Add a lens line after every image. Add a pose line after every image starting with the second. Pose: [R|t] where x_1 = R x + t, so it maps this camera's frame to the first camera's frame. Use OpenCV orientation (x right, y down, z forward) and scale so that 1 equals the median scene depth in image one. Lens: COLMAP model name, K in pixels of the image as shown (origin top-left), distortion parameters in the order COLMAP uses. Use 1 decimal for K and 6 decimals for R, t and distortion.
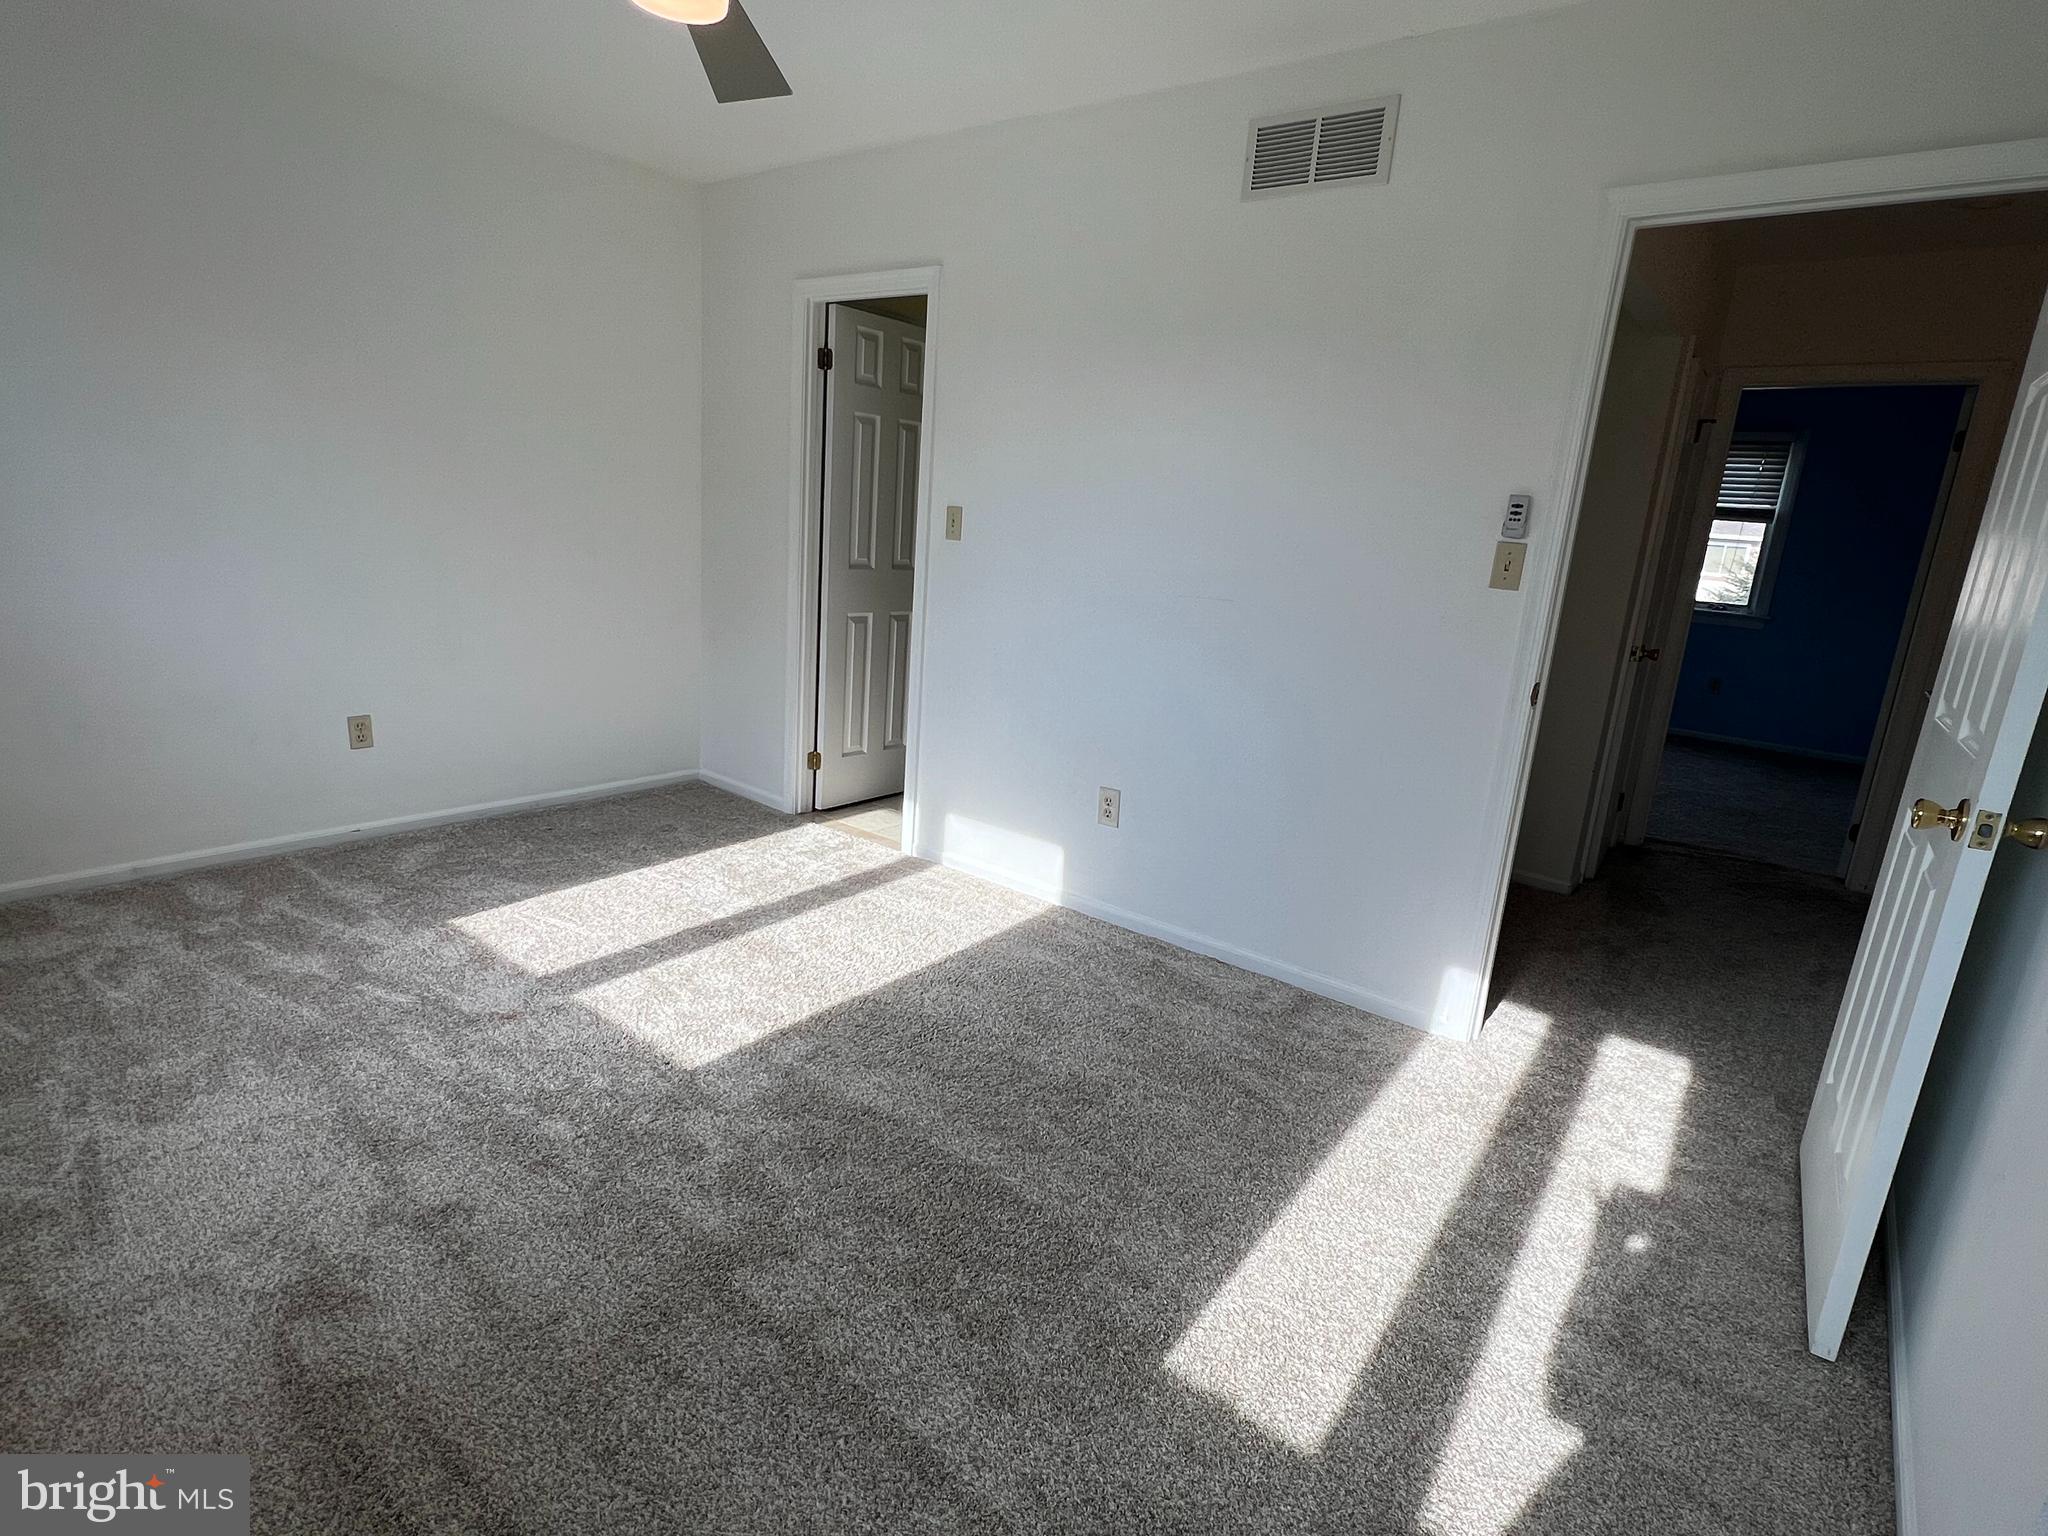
lens RADIAL K [[1061.6, 0, 1024.0], [0, 1061.6, 768.0], [0, 0, 1]] dist [-0.000420, 0.000149]
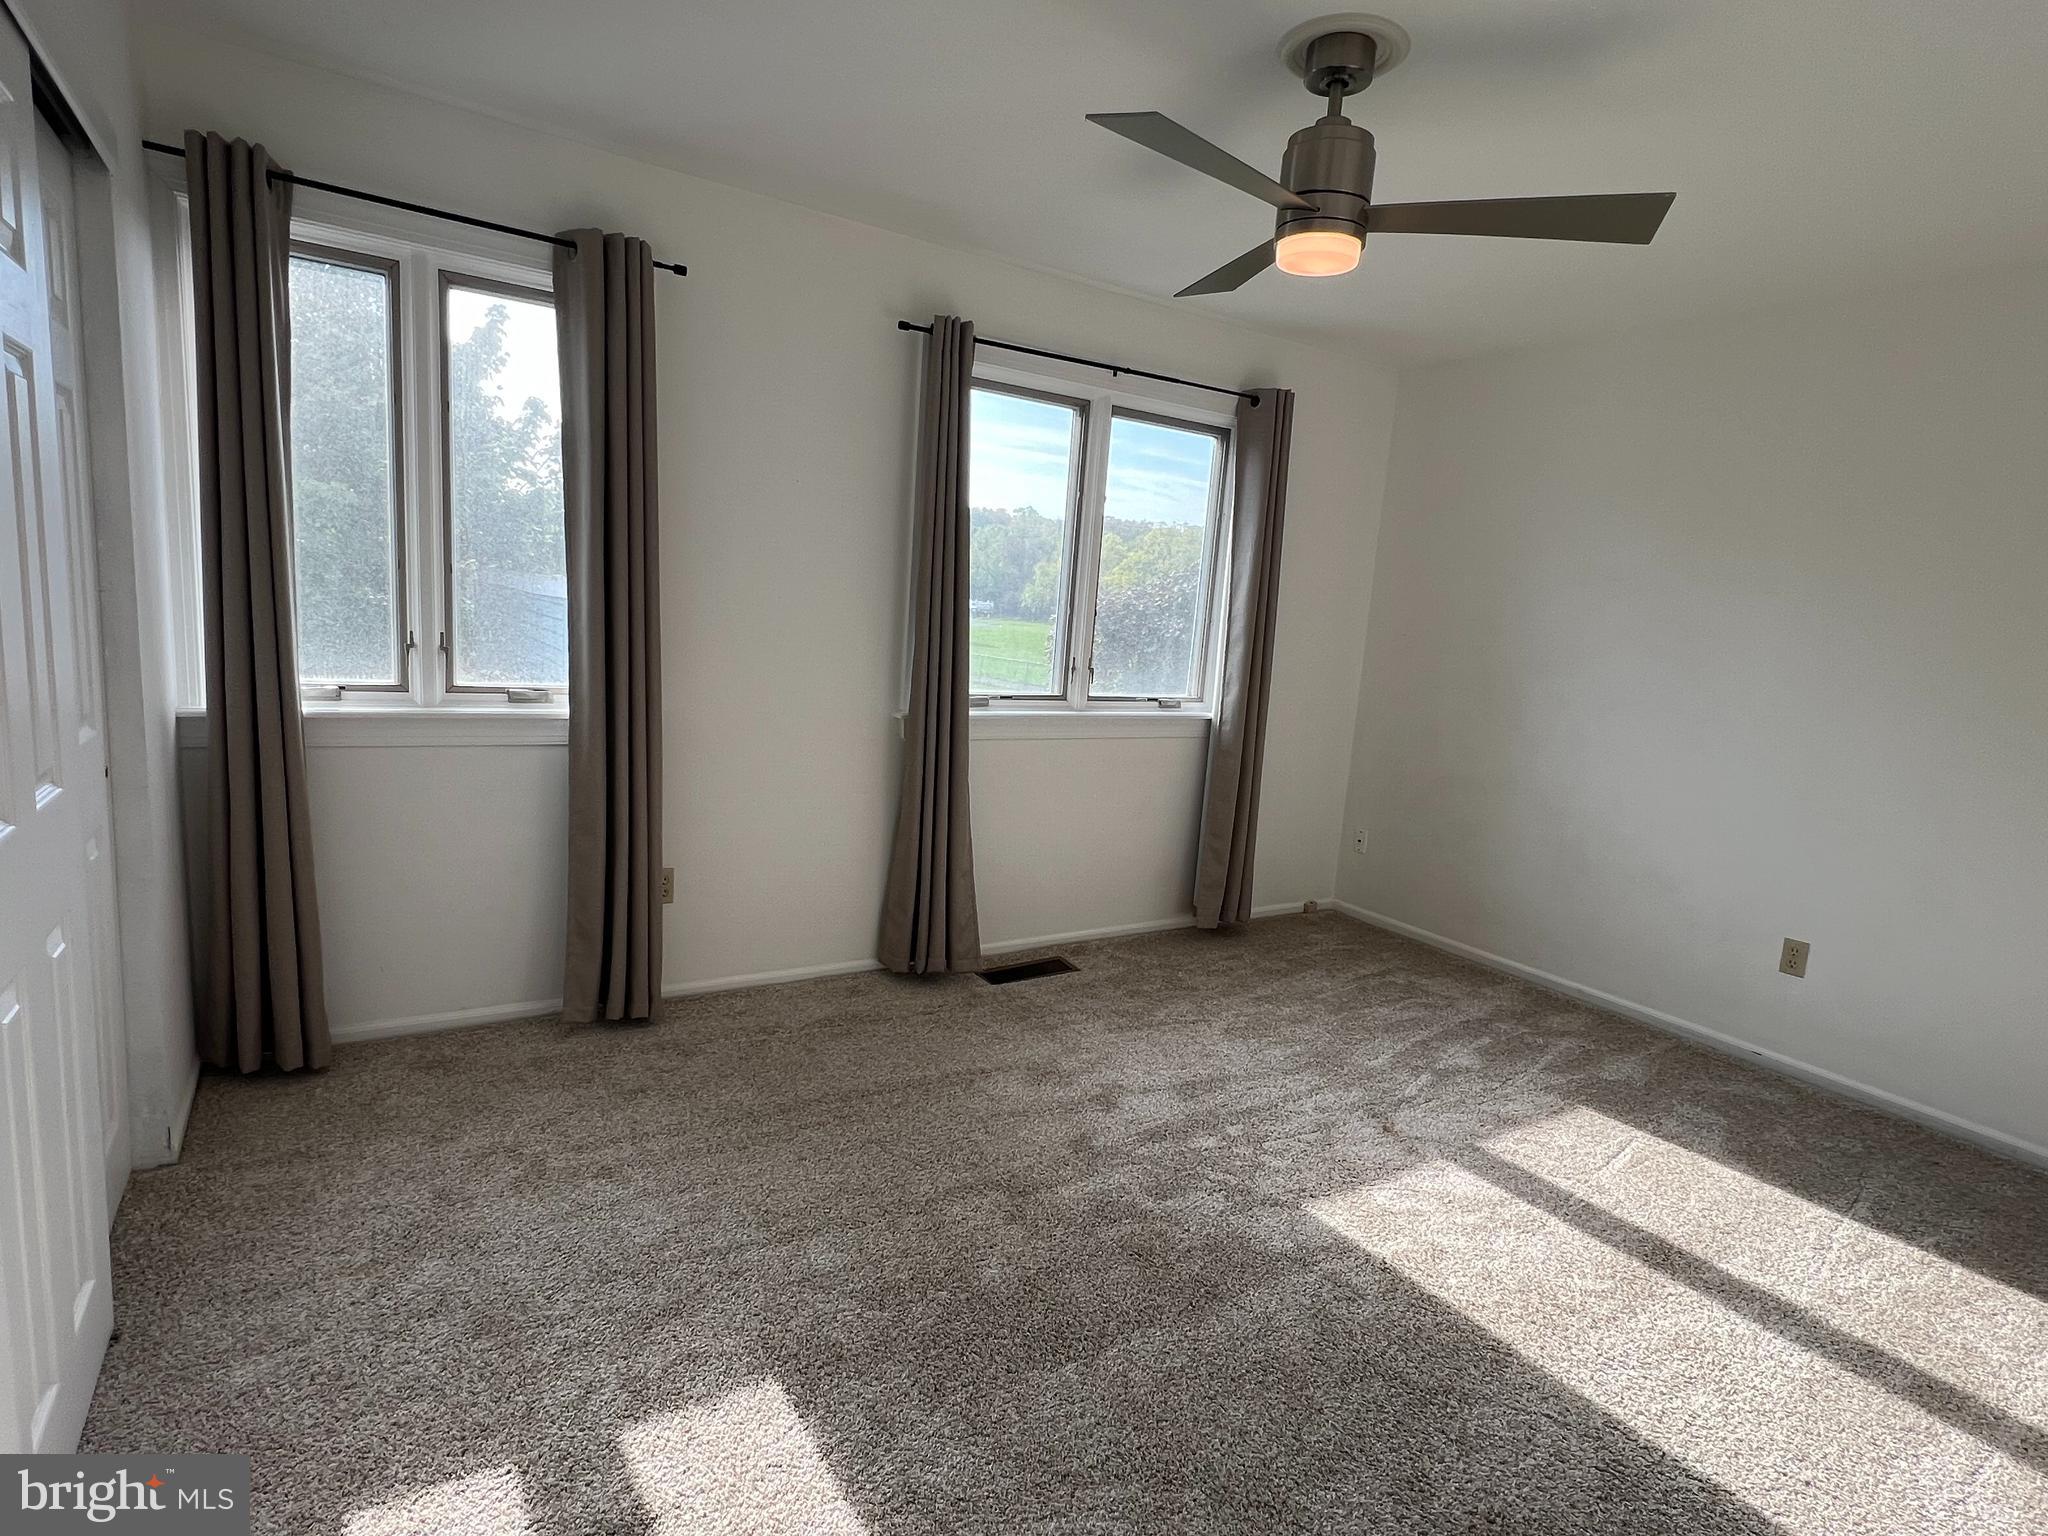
lens RADIAL K [[1061.6, 0, 1024.0], [0, 1061.6, 768.0], [0, 0, 1]] dist [-0.000420, 0.000149]
pose [[-0.332743, 0.050383, -0.941671, 0.605702], [-0.317096, 0.934447, 0.162044, -0.161499], [0.888106, 0.352519, -0.294955, 0.779041]]
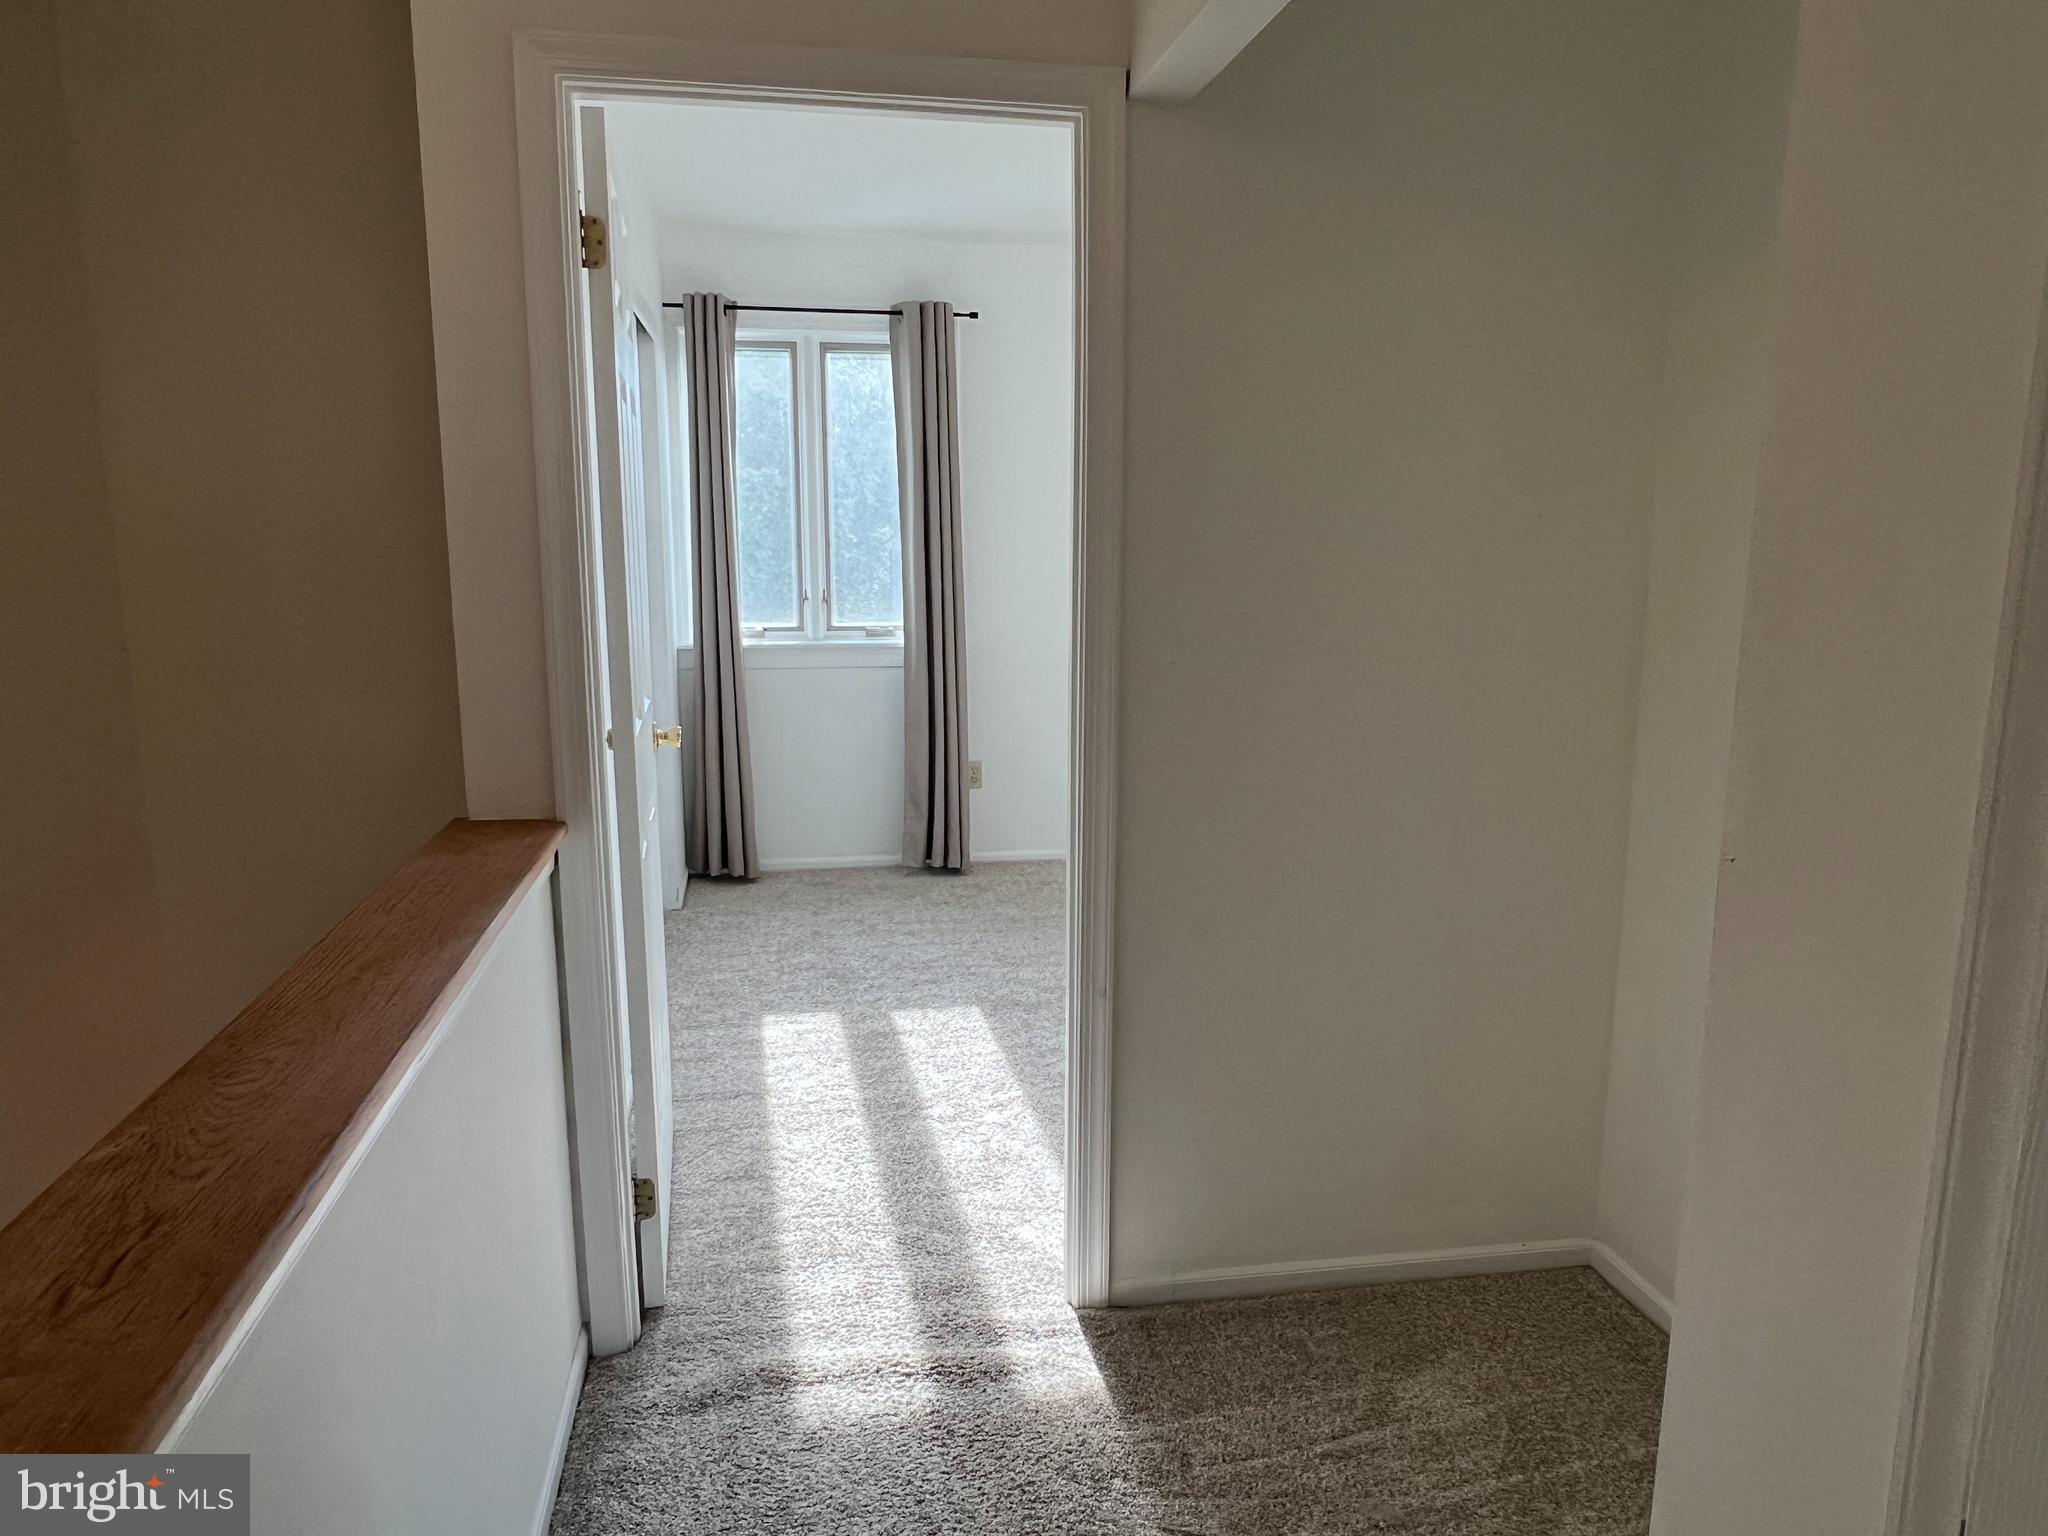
lens RADIAL K [[1354.4, 0, 986.5], [0, 1354.4, 766.8], [0, 0, 1]] dist [-0.000444, -0.000238]
pose [[-0.685071, 0.053320, -0.726523, 1.083531], [-0.222228, 0.934483, 0.278131, -0.292481], [0.693753, 0.351993, -0.628338, 1.405003]]
